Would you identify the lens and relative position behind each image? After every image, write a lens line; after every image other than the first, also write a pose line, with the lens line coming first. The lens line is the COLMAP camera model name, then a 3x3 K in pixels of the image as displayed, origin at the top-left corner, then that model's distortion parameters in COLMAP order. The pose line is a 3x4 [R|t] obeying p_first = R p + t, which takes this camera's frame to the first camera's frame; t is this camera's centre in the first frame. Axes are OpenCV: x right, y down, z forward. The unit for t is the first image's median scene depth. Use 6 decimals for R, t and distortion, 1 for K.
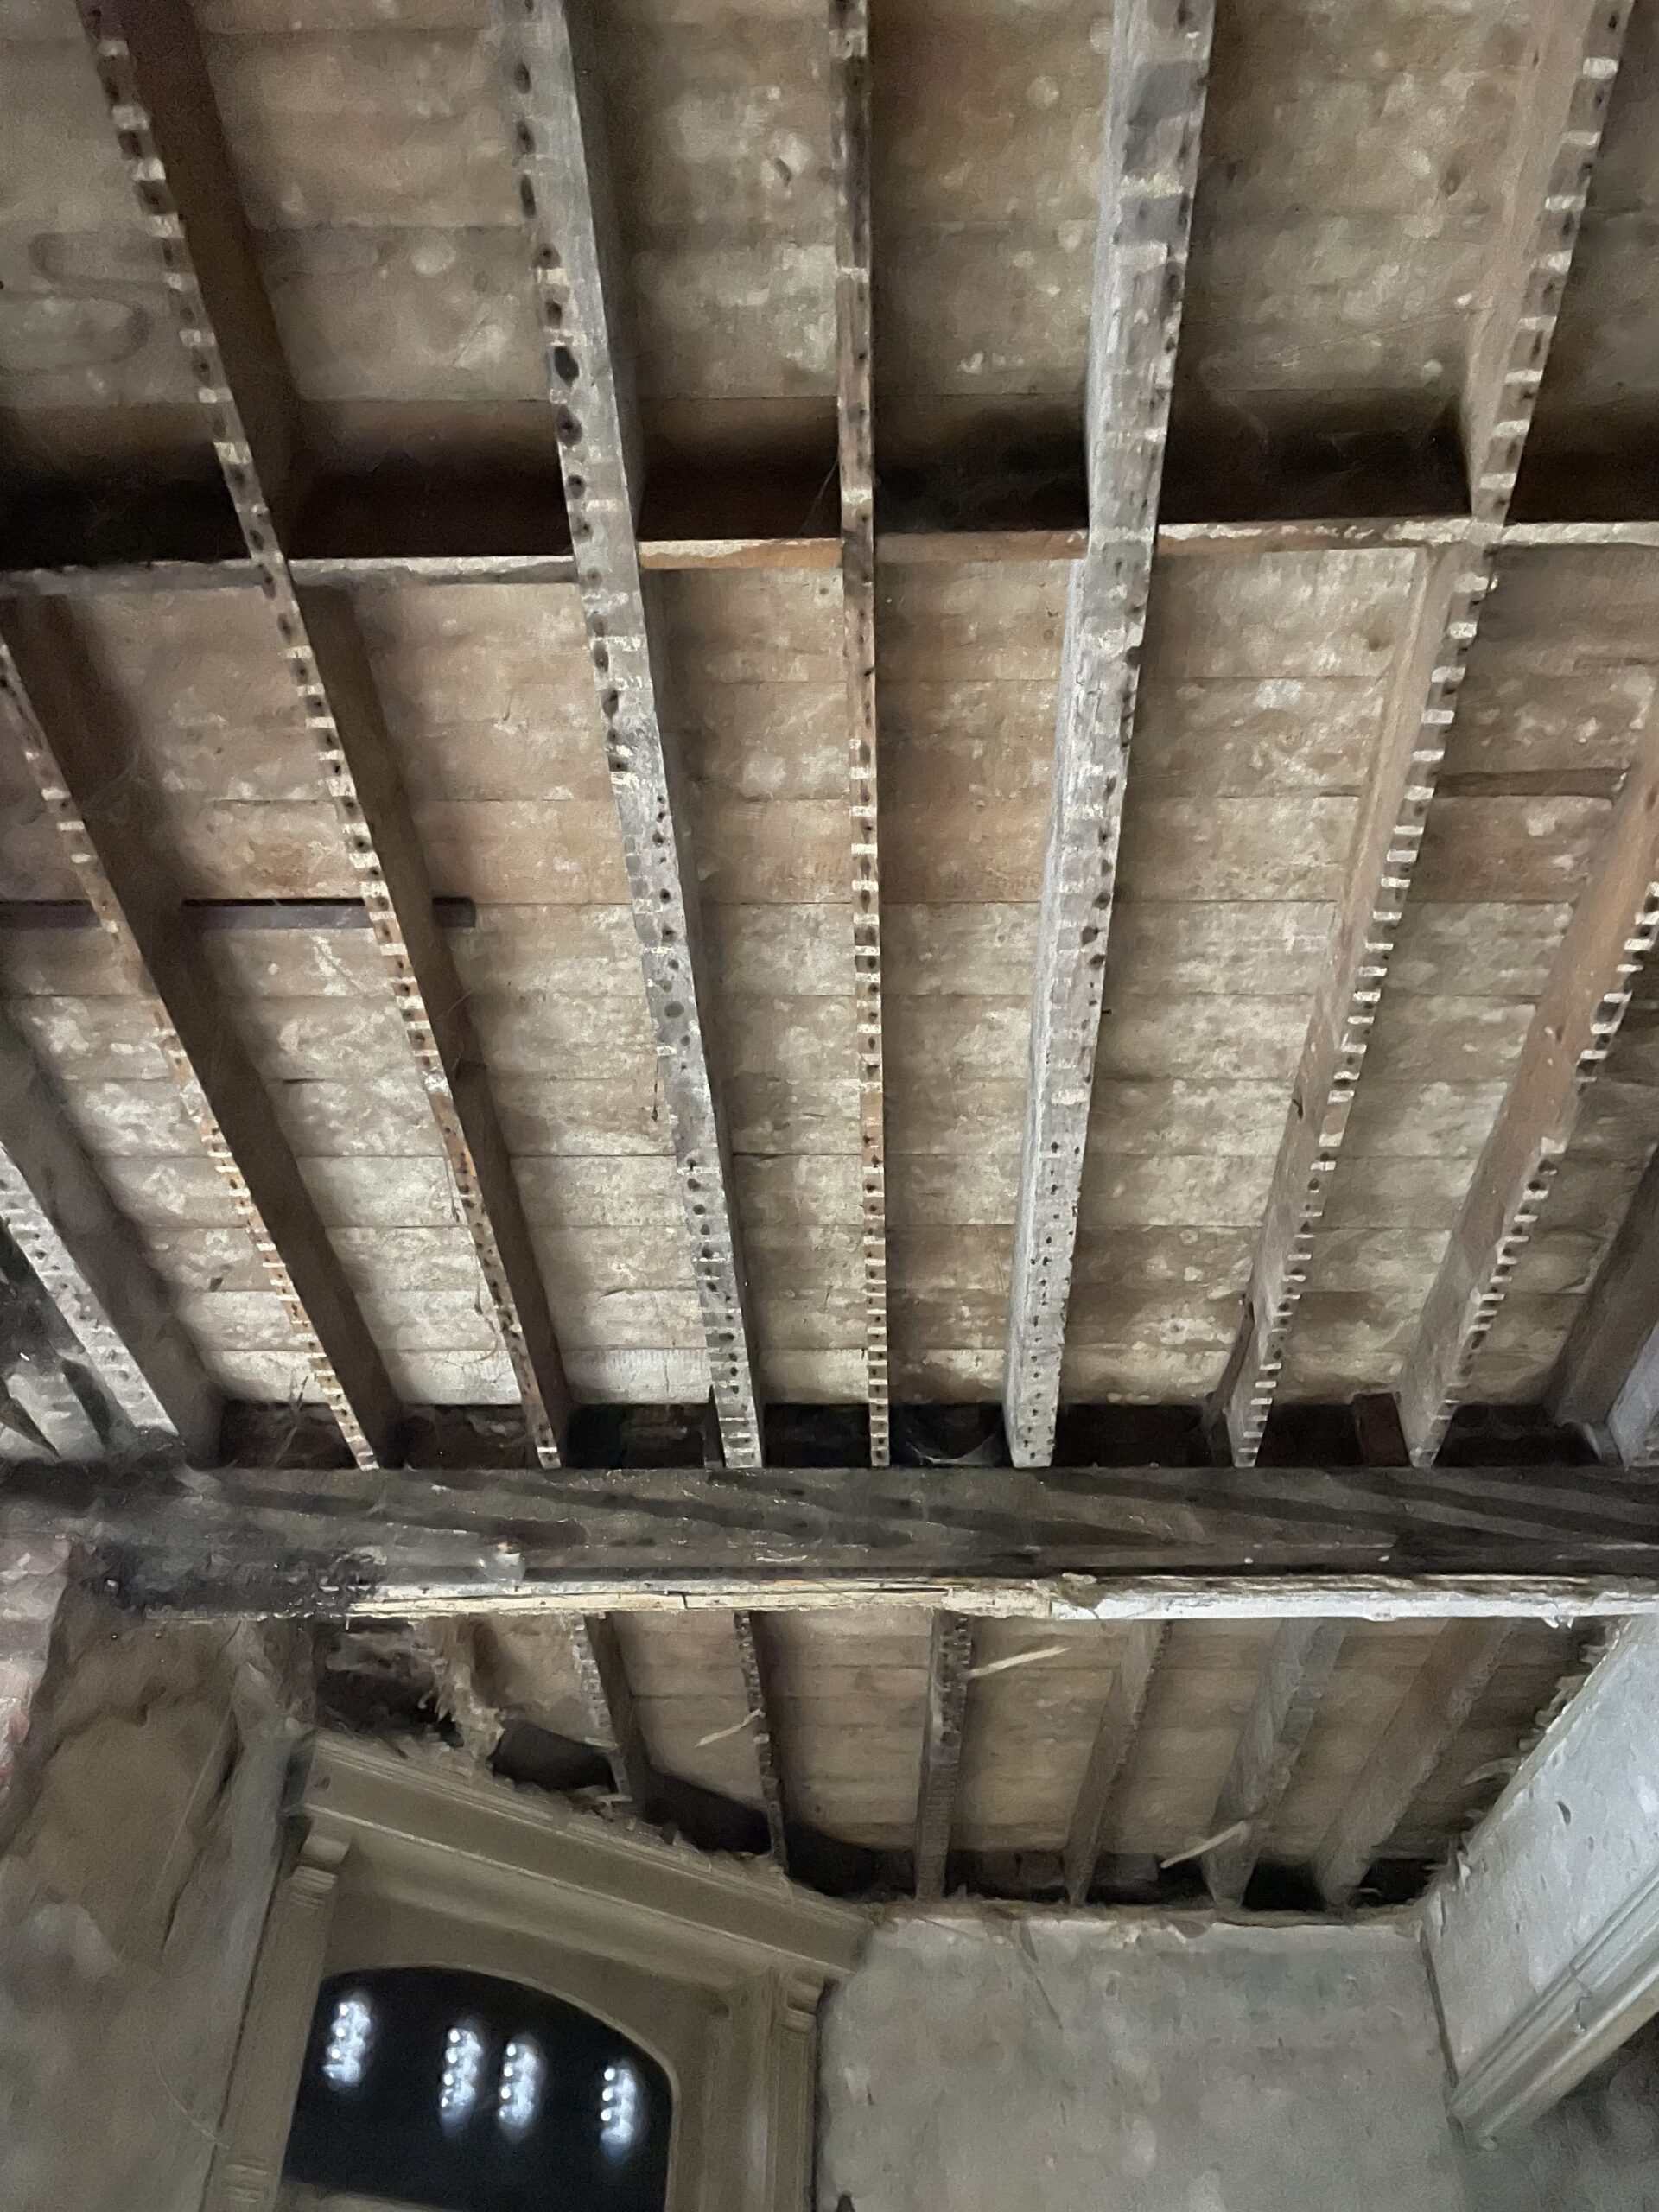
lens RADIAL K [[1604.3, 0, 829.5], [0, 1604.3, 1106.0], [0, 0, 1]] dist [0.091704, -0.111548]
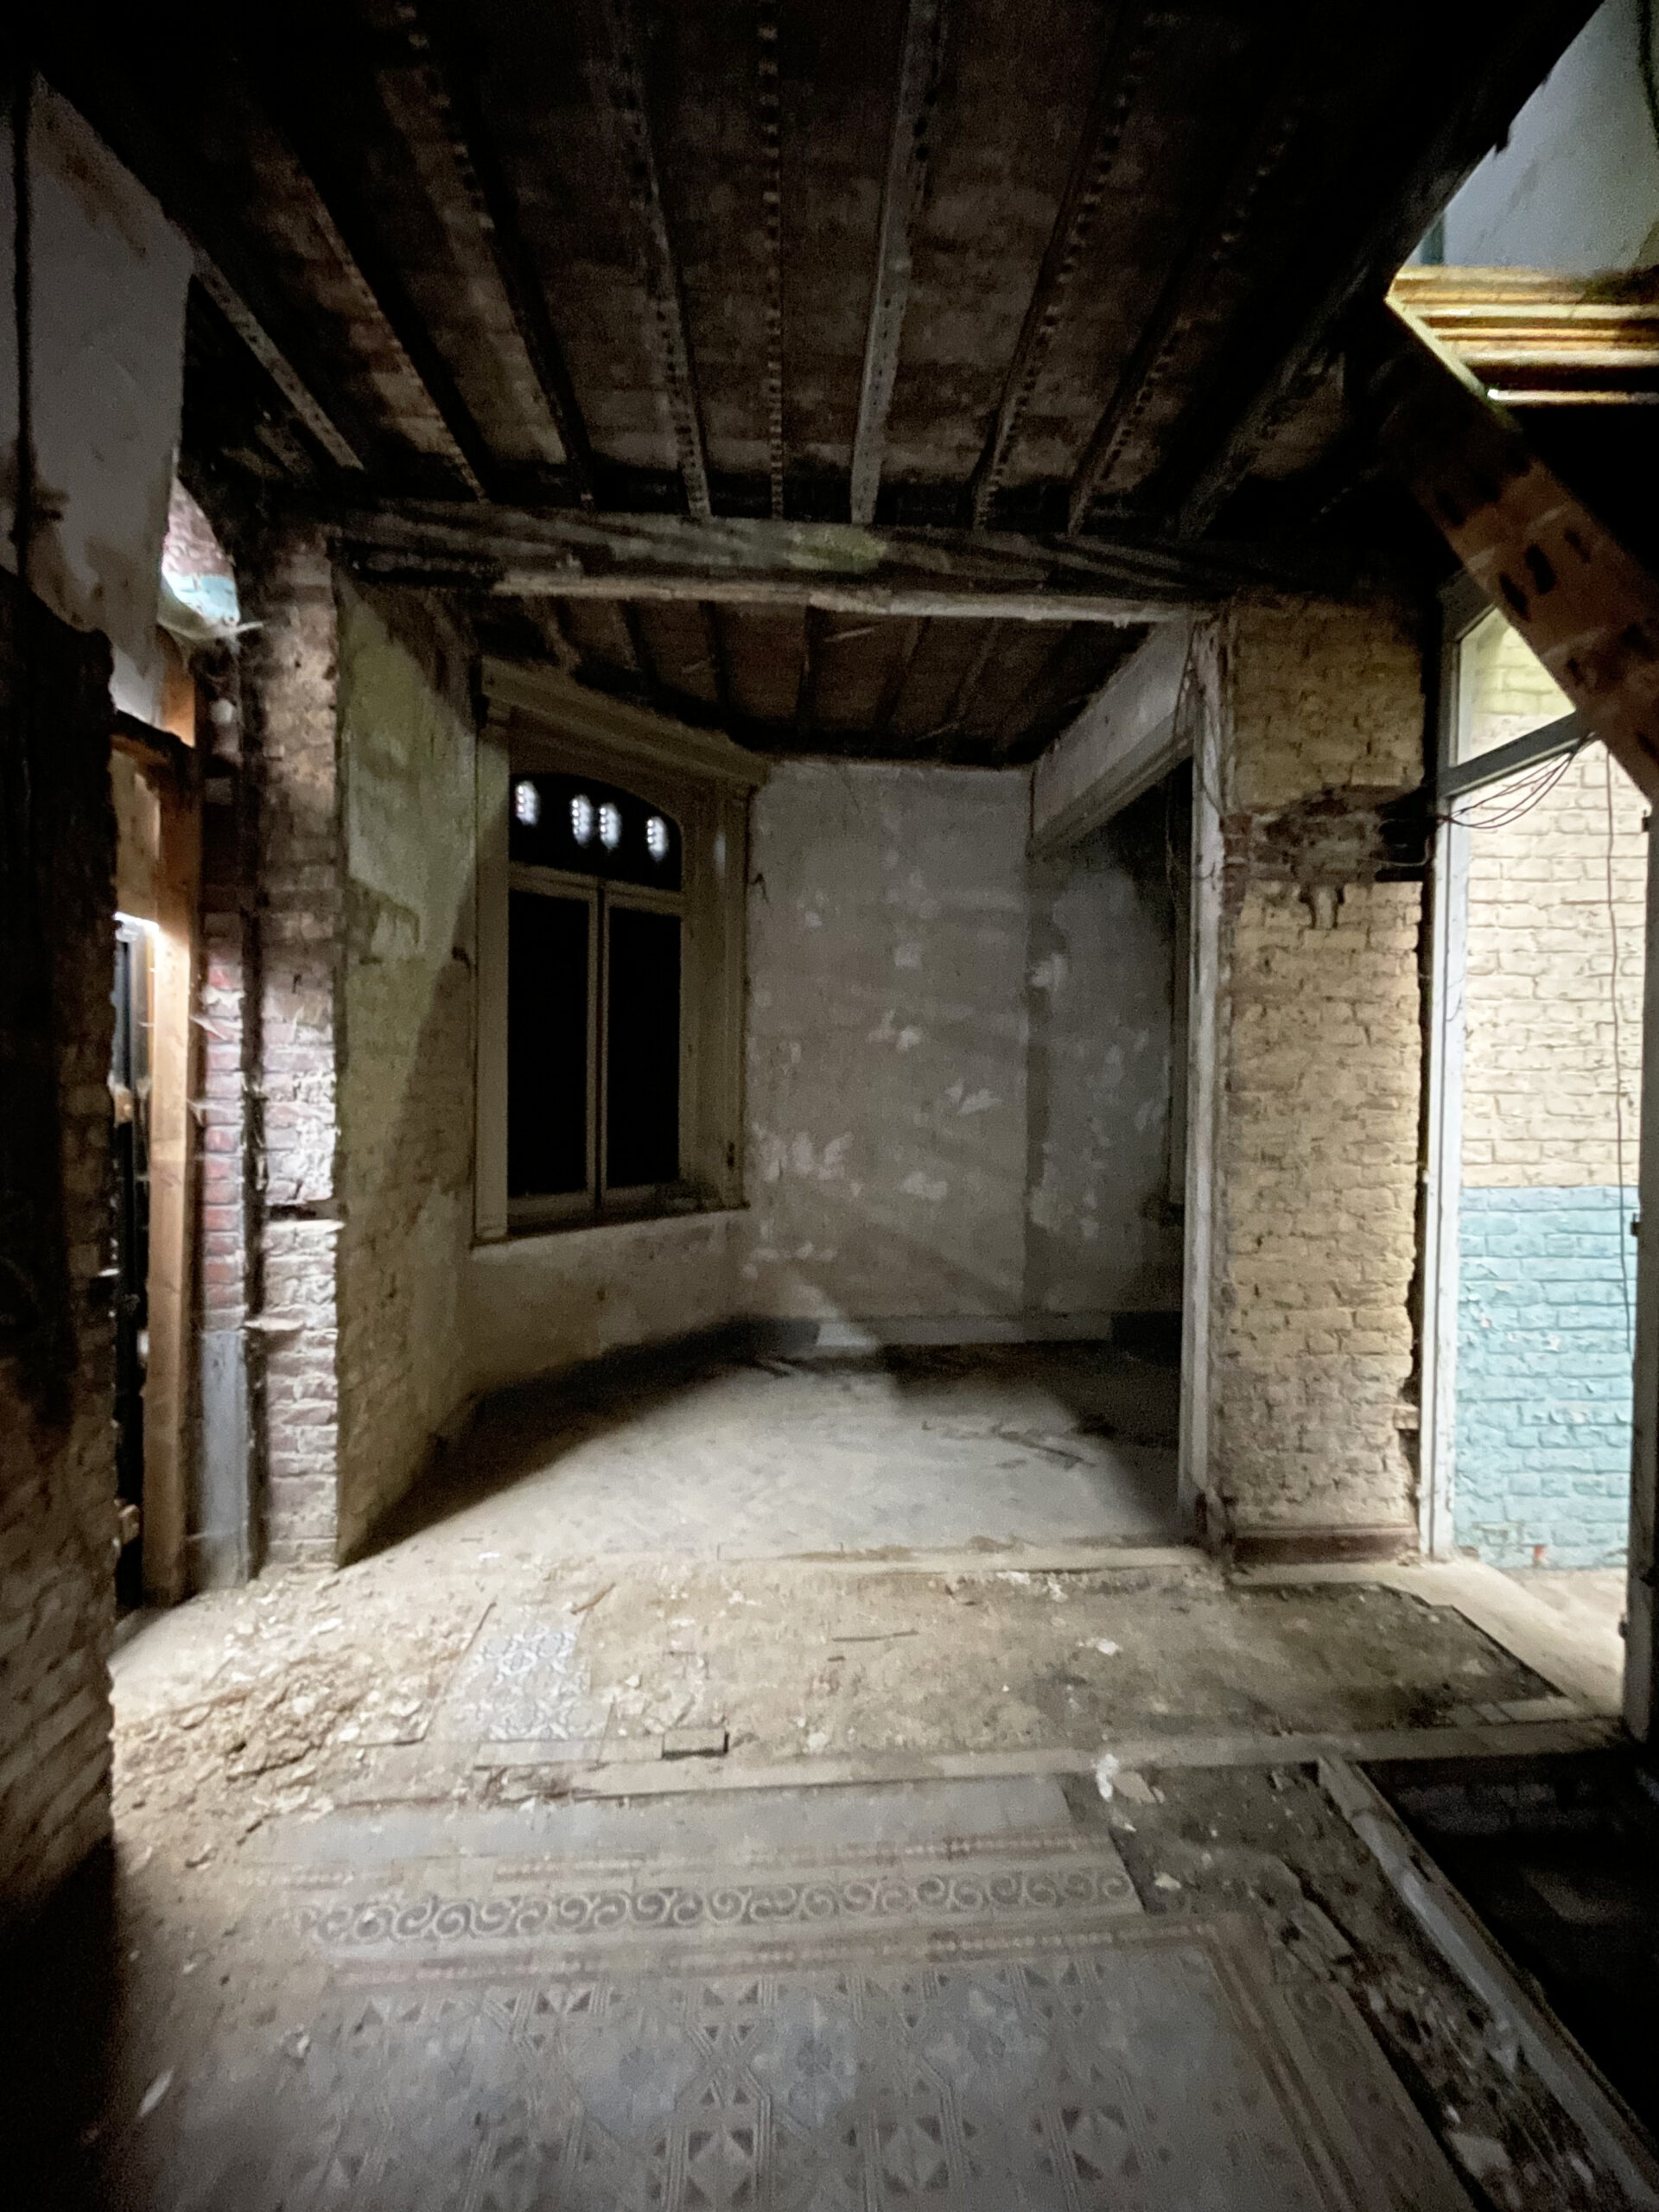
lens RADIAL K [[942.5, 0, 823.7], [0, 942.5, 1091.7], [0, 0, 1]] dist [-0.001793, -0.000707]
pose [[0.997717, 0.013131, 0.066247, 0.021813], [-0.056249, 0.704451, 0.707520, -0.069191], [-0.037377, -0.709631, 0.703582, -0.183852]]
